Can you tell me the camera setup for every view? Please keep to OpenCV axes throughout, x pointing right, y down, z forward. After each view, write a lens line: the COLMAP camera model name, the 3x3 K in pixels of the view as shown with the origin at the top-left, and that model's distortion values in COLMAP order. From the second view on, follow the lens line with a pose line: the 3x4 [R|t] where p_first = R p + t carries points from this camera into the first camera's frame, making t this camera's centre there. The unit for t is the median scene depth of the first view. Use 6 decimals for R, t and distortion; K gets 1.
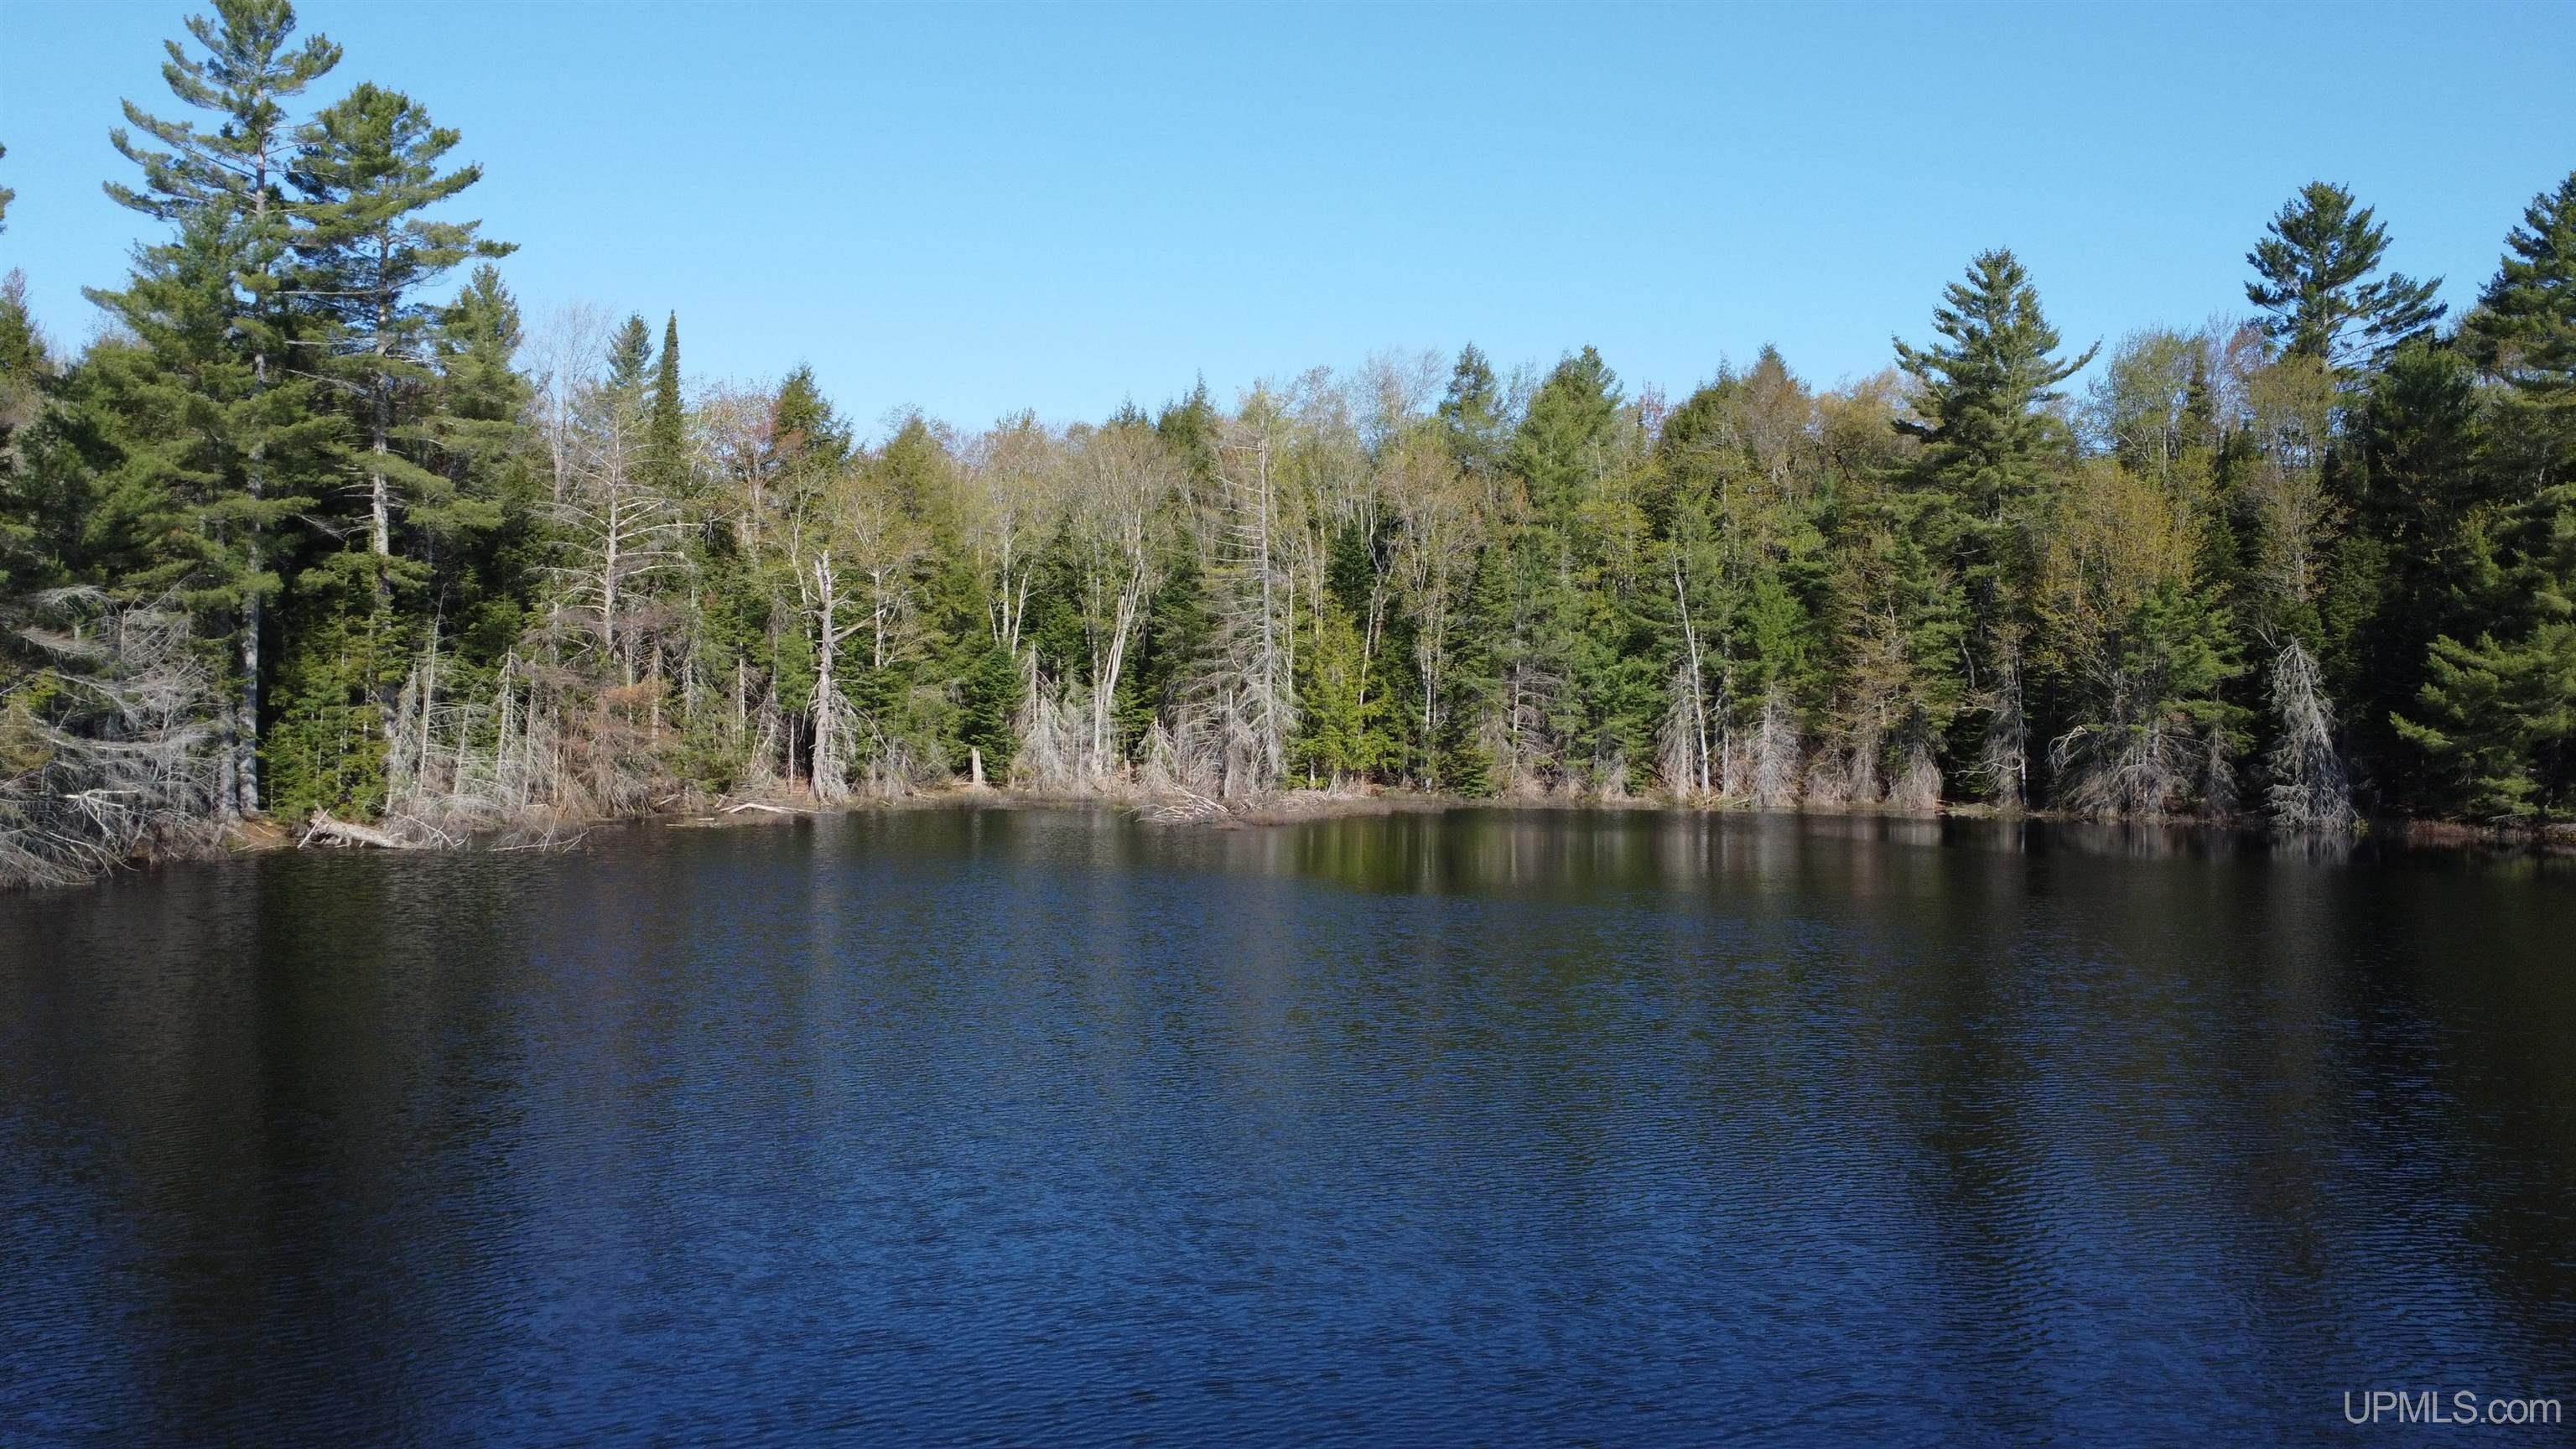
lens RADIAL K [[1835.2, 0, 1289.8], [0, 1835.2, 712.9], [0, 0, 1]] dist [-0.041577, 0.010539]
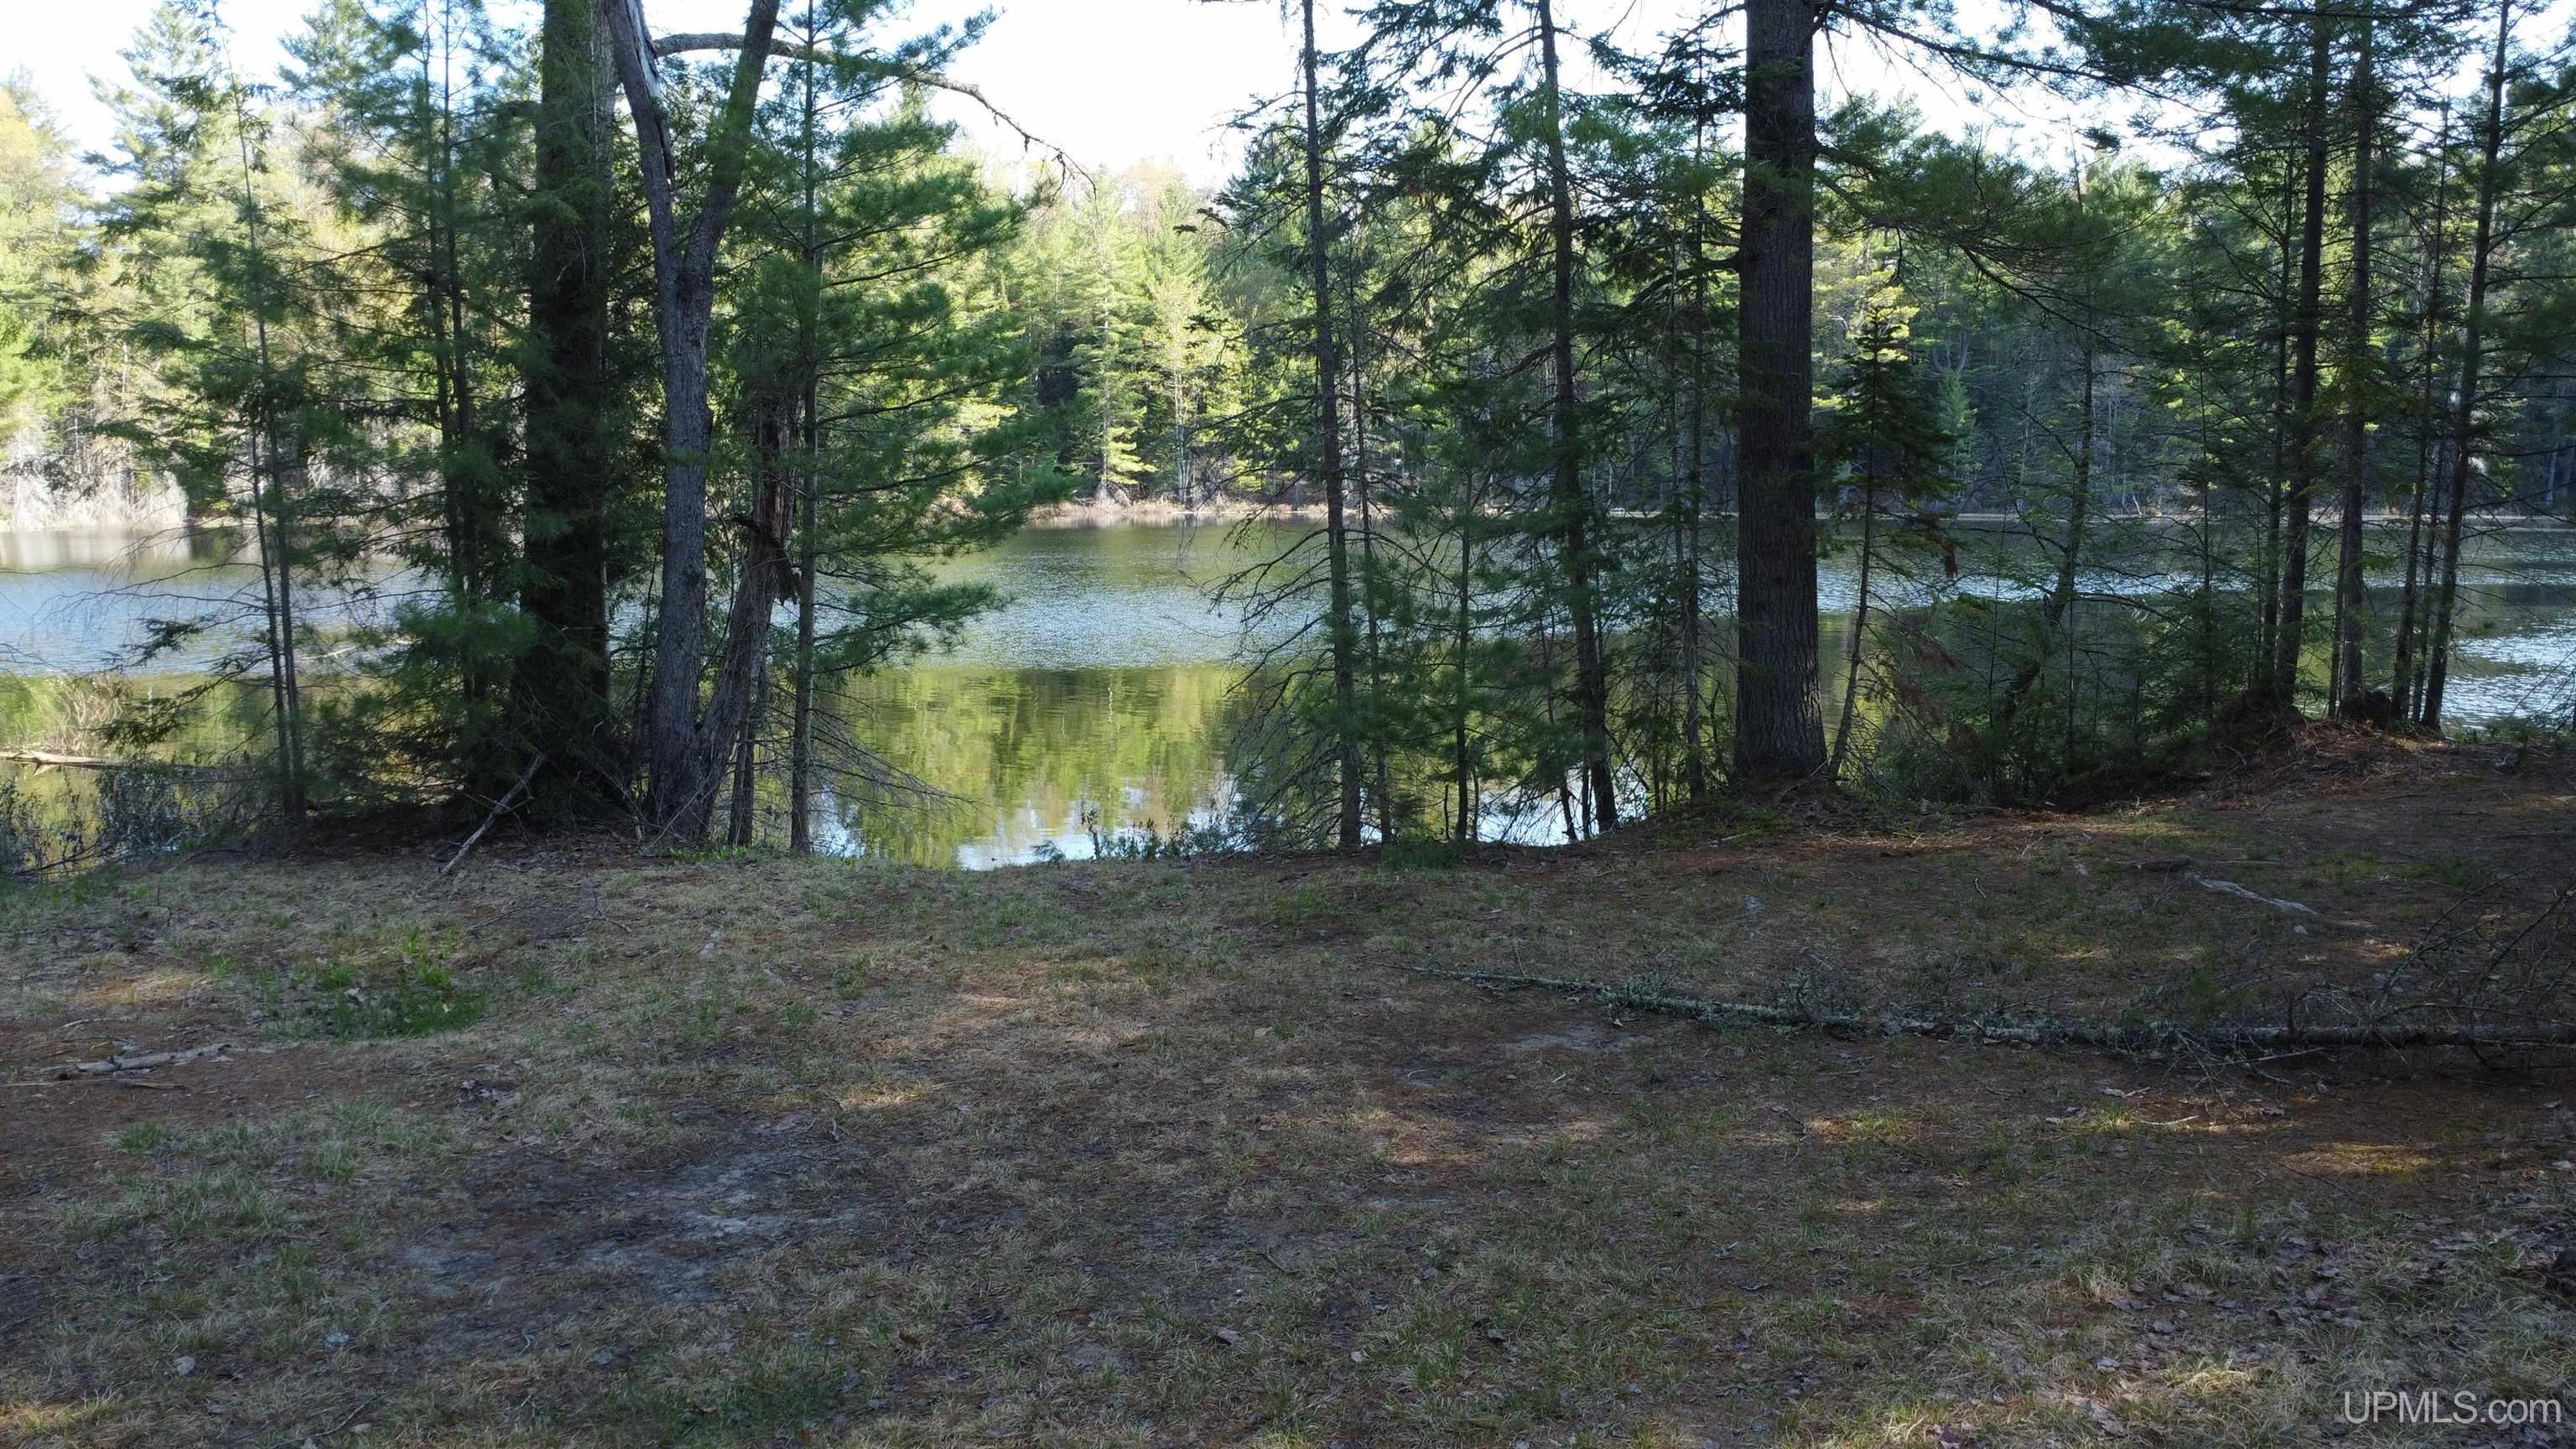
lens RADIAL K [[1835.2, 0, 1292.7], [0, 1835.2, 729.3], [0, 0, 1]] dist [-0.041577, 0.010539]
pose [[0.303095, -0.141327, 0.942422, -0.432899], [-0.000227, 0.988931, 0.148375, 0.011672], [-0.952960, -0.045186, 0.299708, 0.030686]]
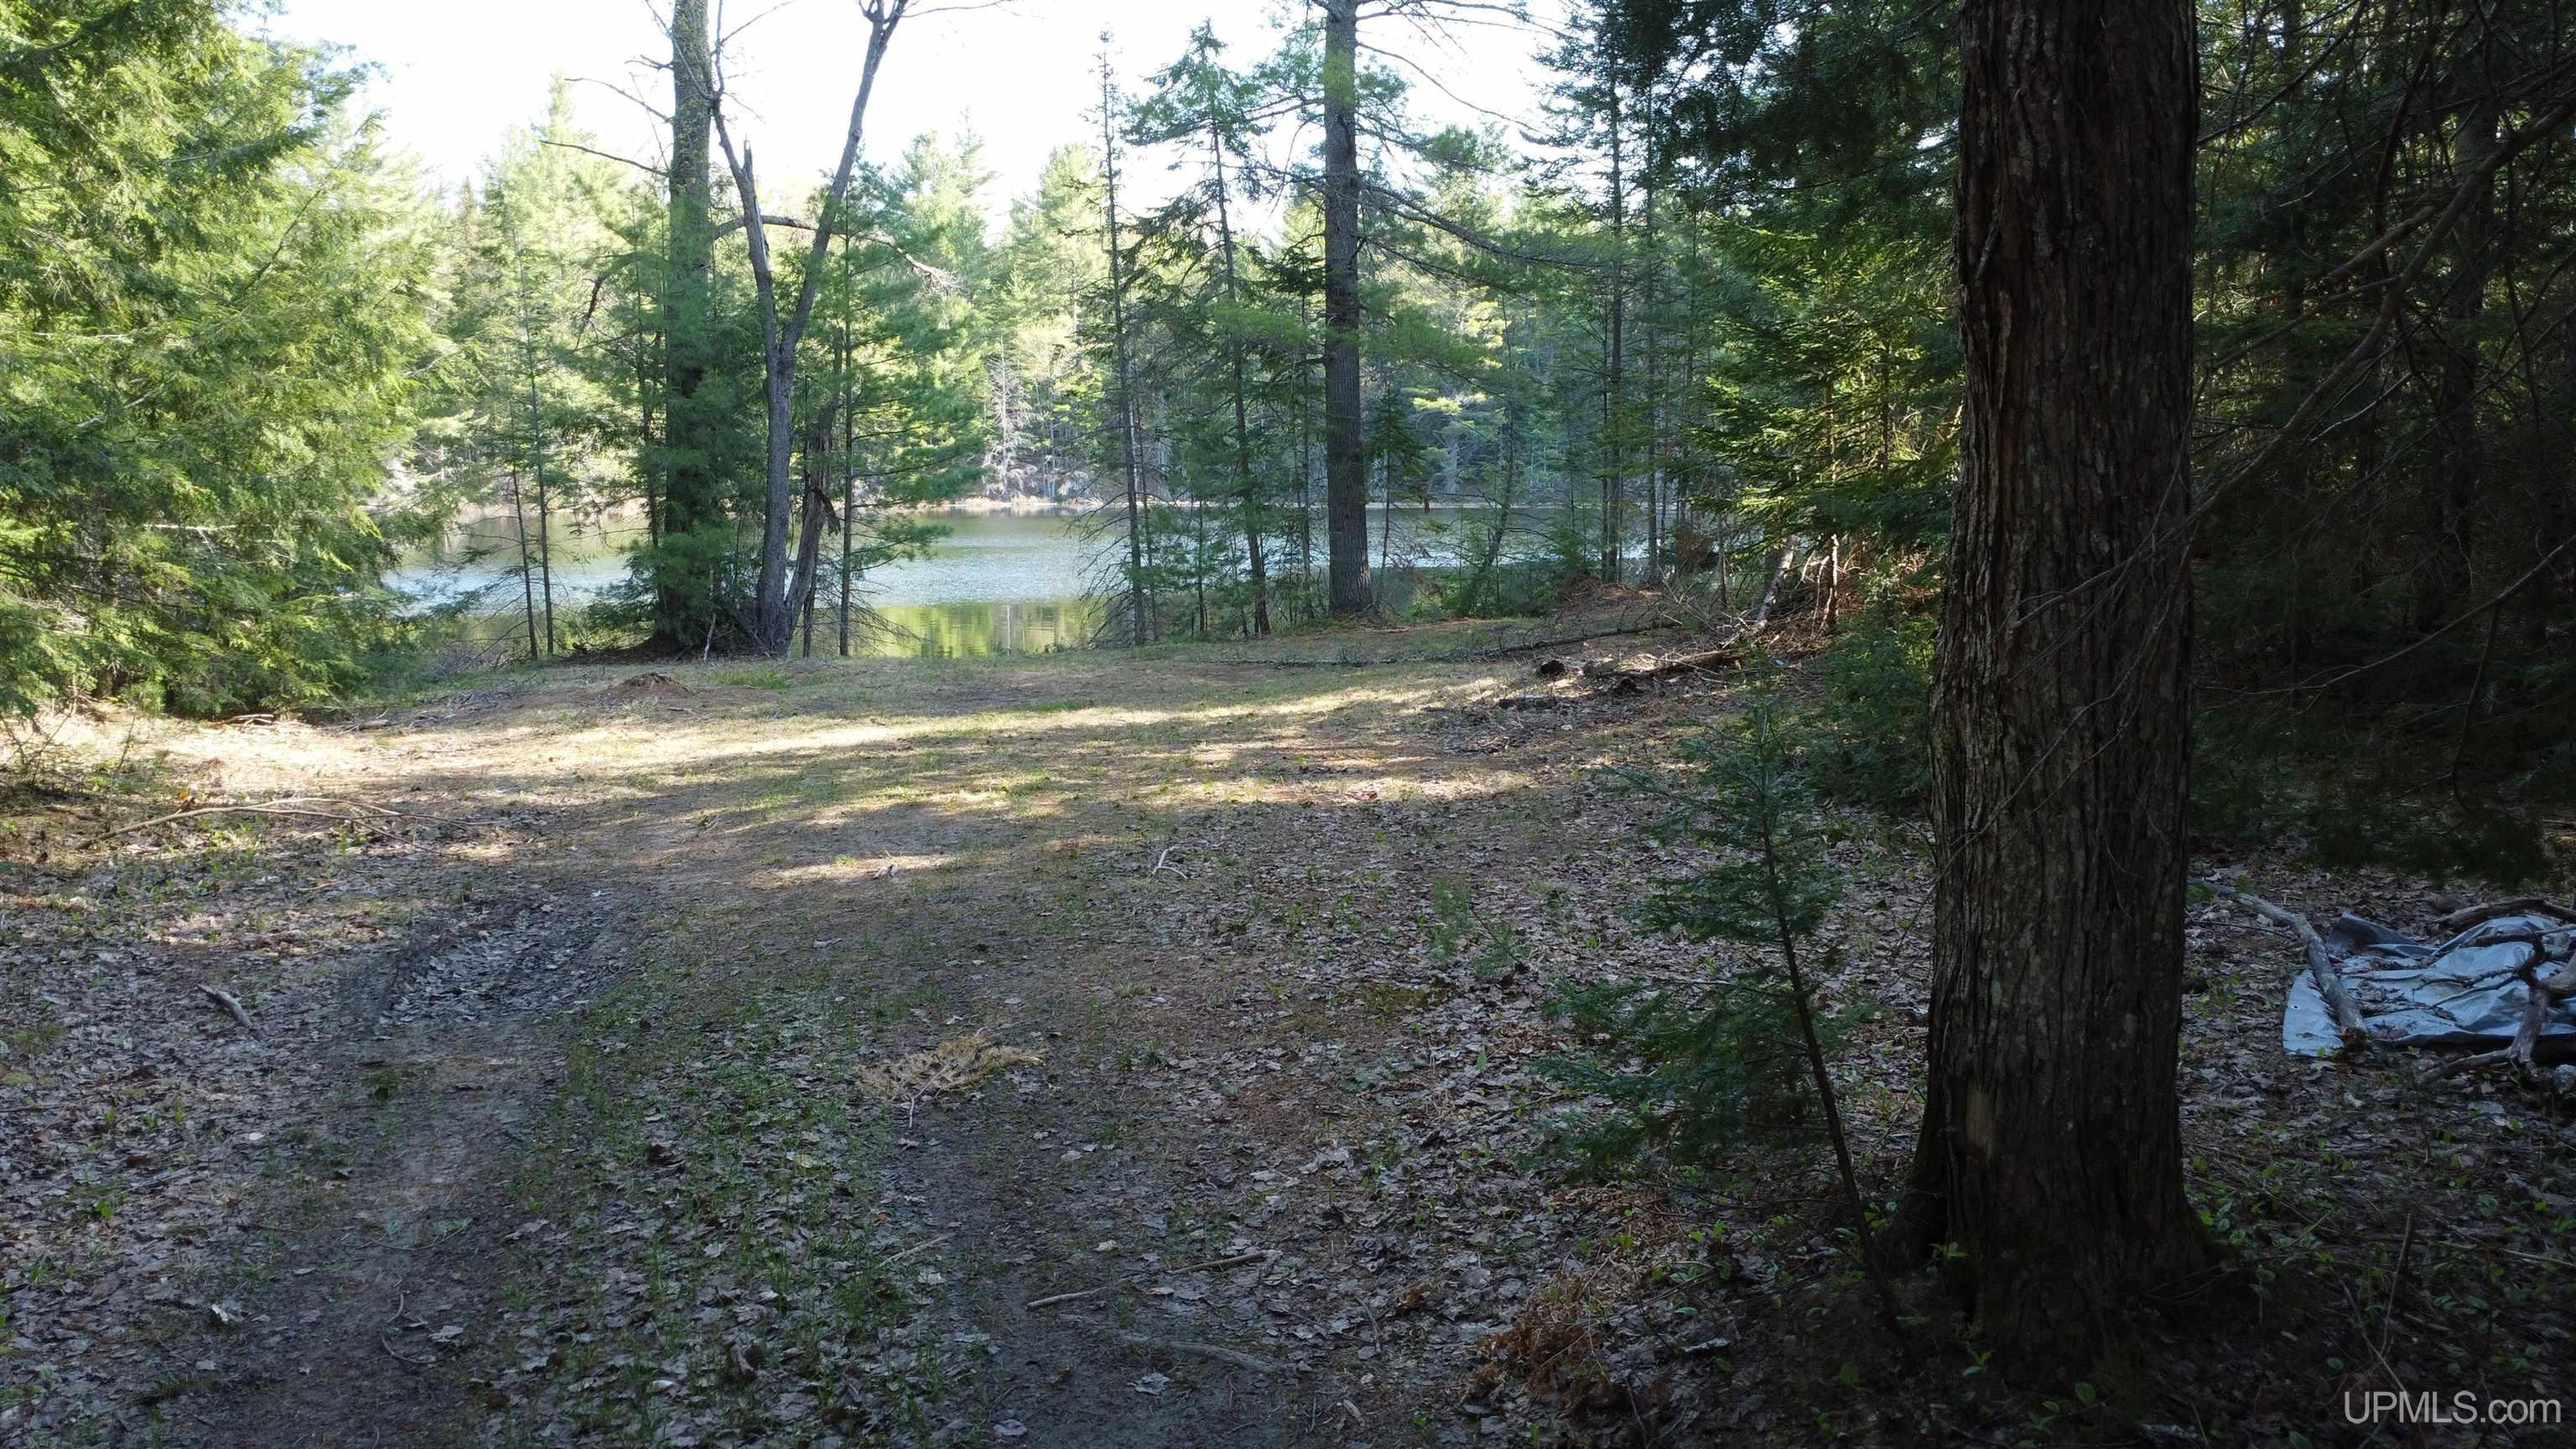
lens RADIAL K [[1835.2, 0, 1301.4], [0, 1835.2, 726.0], [0, 0, 1]] dist [-0.041577, 0.010539]
pose [[0.104771, -0.147941, 0.983431, -0.540718], [-0.001922, 0.988841, 0.148959, 0.010985], [-0.994495, -0.017496, 0.103318, 0.018572]]
